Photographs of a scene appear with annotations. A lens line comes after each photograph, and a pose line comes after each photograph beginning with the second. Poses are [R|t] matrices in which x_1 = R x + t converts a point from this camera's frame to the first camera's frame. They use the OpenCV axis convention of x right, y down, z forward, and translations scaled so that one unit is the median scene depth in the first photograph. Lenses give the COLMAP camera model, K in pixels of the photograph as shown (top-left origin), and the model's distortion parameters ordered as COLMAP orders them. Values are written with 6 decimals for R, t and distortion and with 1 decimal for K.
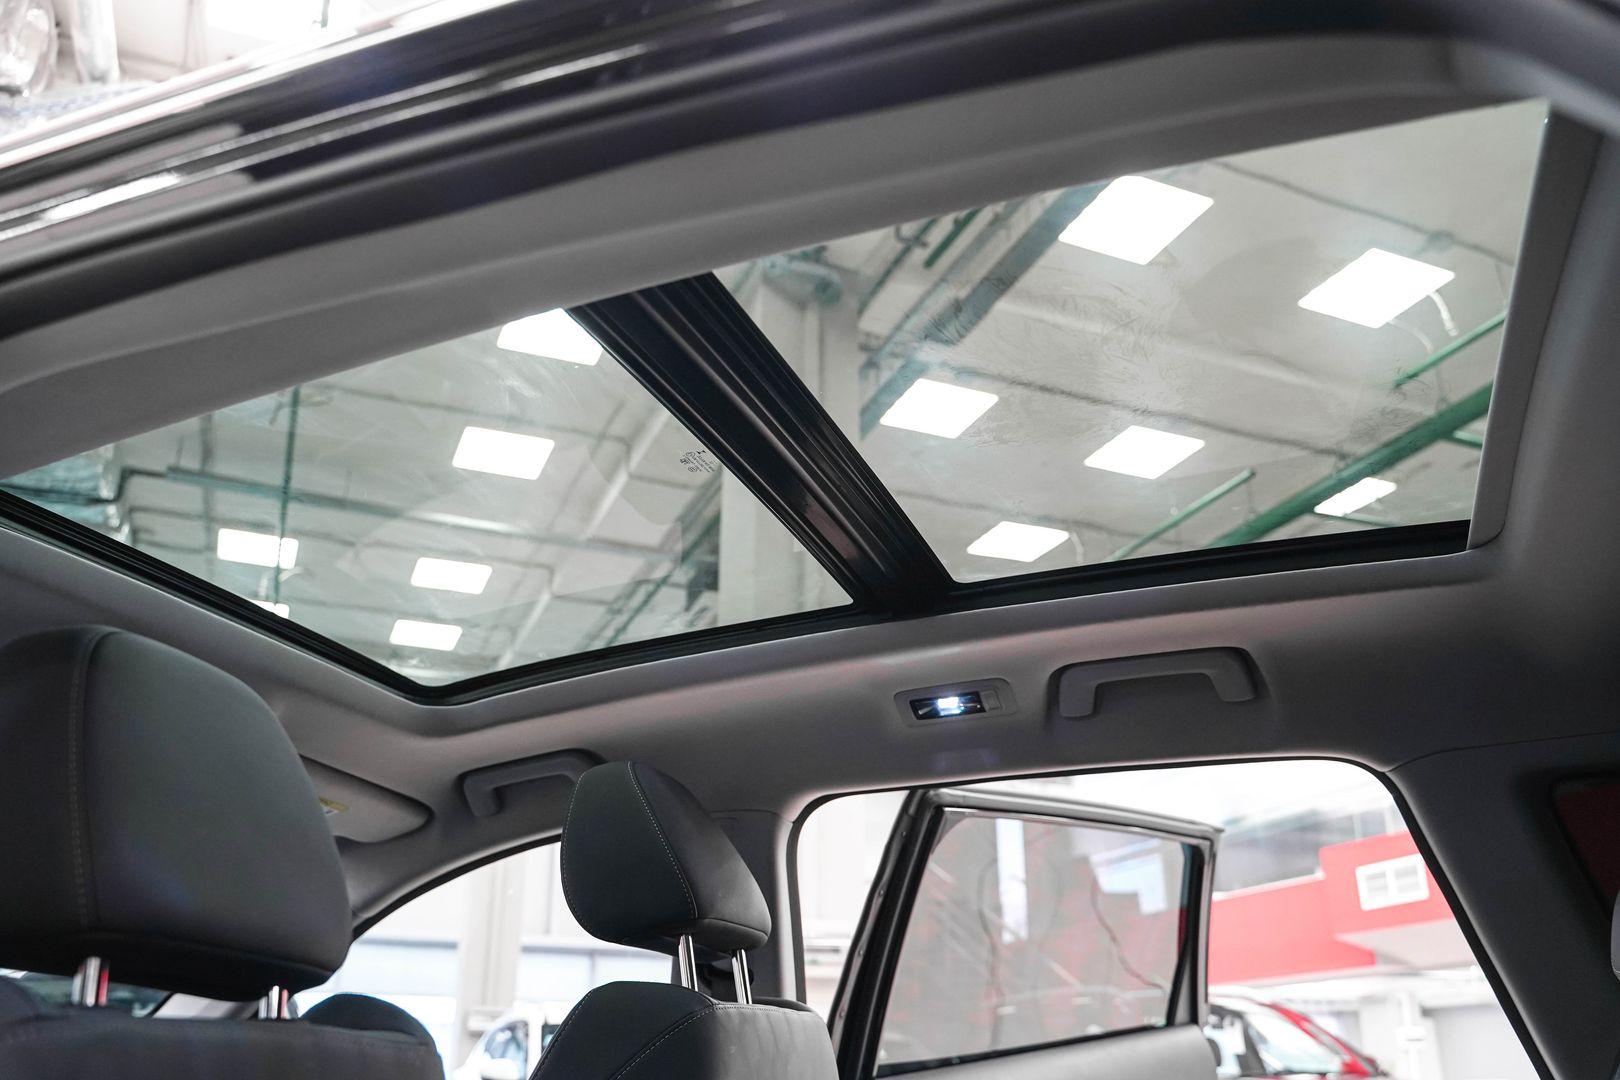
lens RADIAL K [[1313.1, 0, 810.0], [0, 1313.1, 540.0], [0, 0, 1]] dist [-0.121225, 0.100370]
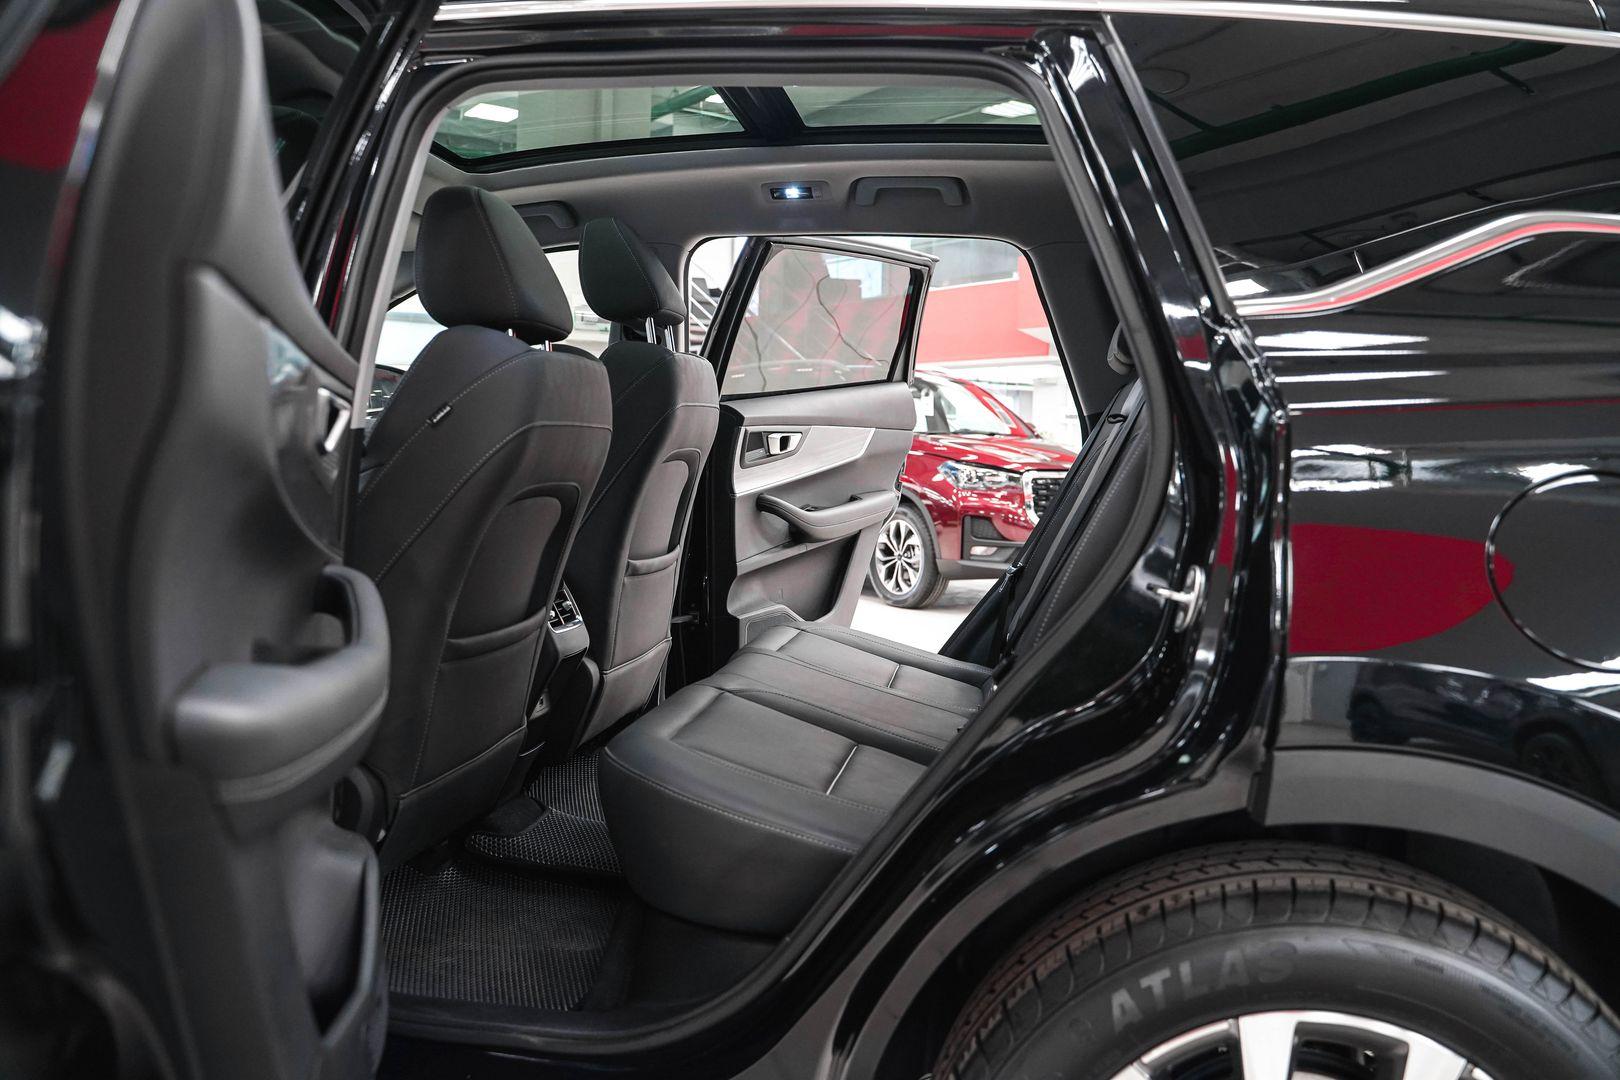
lens RADIAL K [[1313.1, 0, 810.0], [0, 1313.1, 540.0], [0, 0, 1]] dist [-0.121225, 0.100370]
pose [[0.977517, 0.004637, 0.210804, -0.152395], [-0.100145, 0.890011, 0.444804, -0.153490], [-0.185556, -0.455915, 0.870466, -0.467415]]
